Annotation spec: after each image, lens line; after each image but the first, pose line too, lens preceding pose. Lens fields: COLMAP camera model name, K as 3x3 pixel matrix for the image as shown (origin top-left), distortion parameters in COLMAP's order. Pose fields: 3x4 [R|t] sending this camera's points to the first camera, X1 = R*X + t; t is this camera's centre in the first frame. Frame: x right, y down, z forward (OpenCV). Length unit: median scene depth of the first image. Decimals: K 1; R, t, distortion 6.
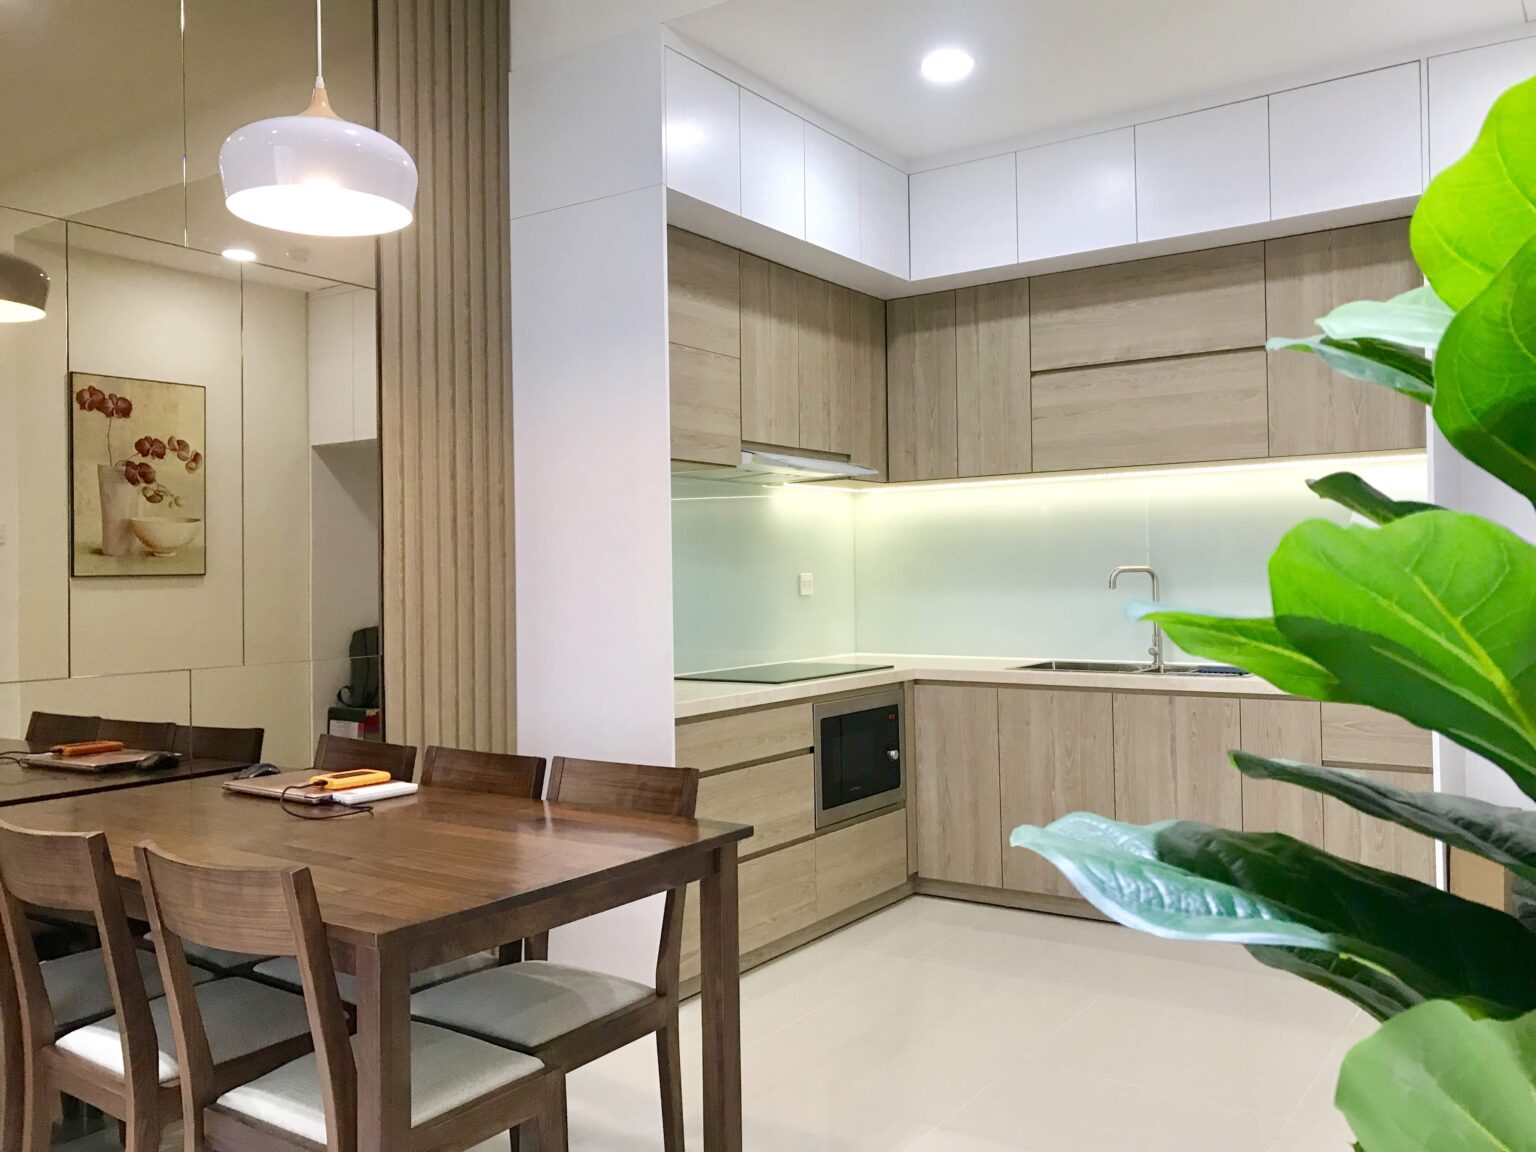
lens RADIAL K [[1282.1, 0, 759.6], [0, 1282.1, 547.1], [0, 0, 1]] dist [0.023998, -0.037864]
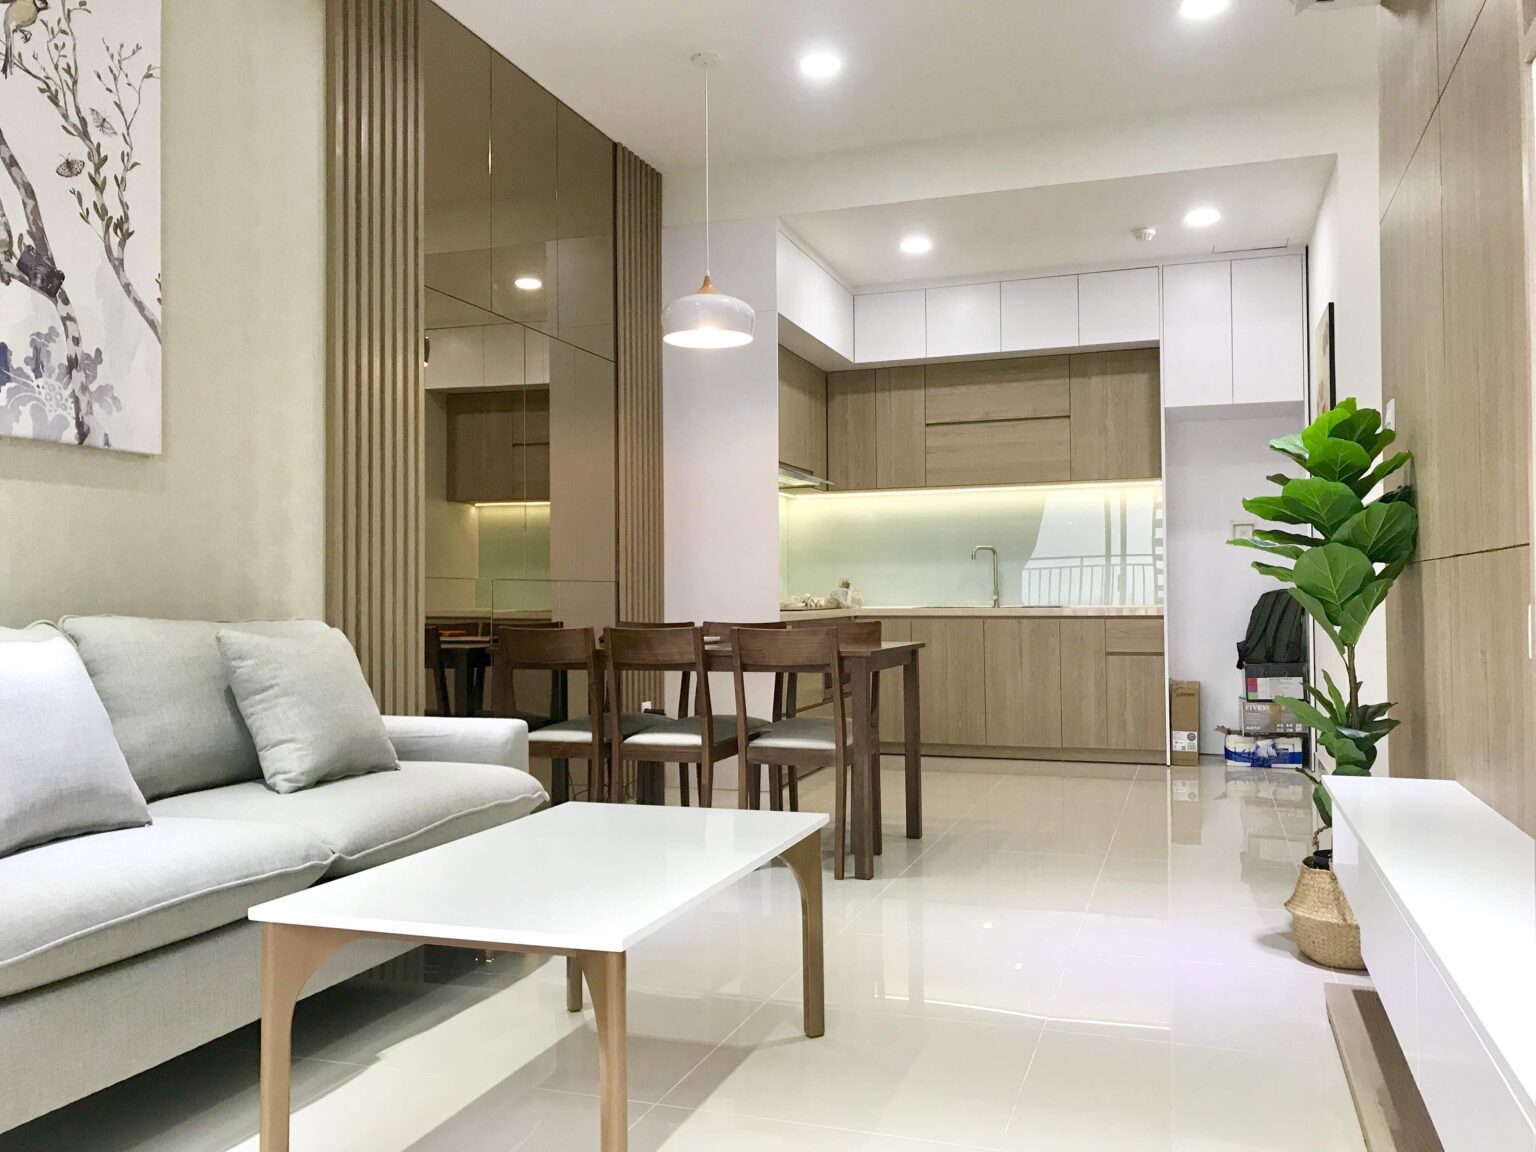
lens RADIAL K [[1282.1, 0, 767.4], [0, 1282.1, 558.2], [0, 0, 1]] dist [0.023998, -0.037864]
pose [[0.961651, 0.013267, 0.273954, -0.432890], [-0.010551, 0.999880, -0.011384, 0.053560], [-0.274072, 0.008057, 0.961675, -0.502874]]
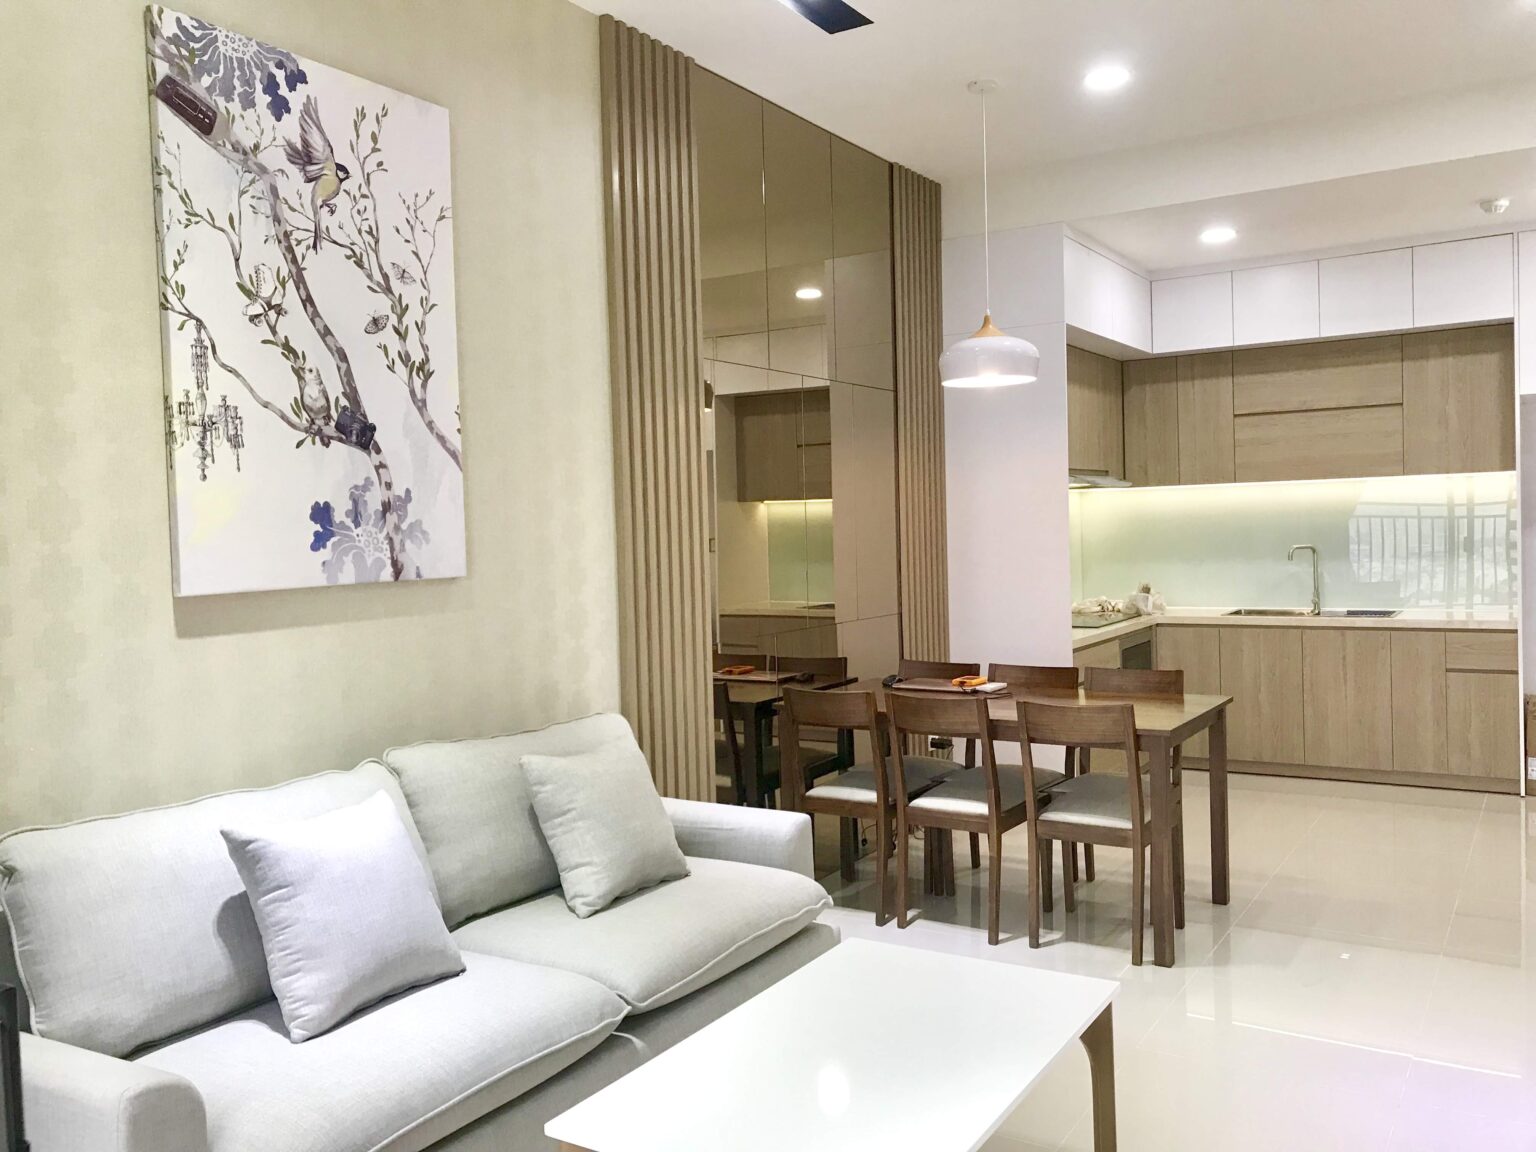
lens RADIAL K [[1282.1, 0, 751.0], [0, 1282.1, 554.2], [0, 0, 1]] dist [0.023998, -0.037864]
pose [[0.999185, -0.015460, 0.037287, -0.421549], [0.013765, 0.998879, 0.045295, -0.052845], [-0.037945, -0.044745, 0.998278, -0.488813]]
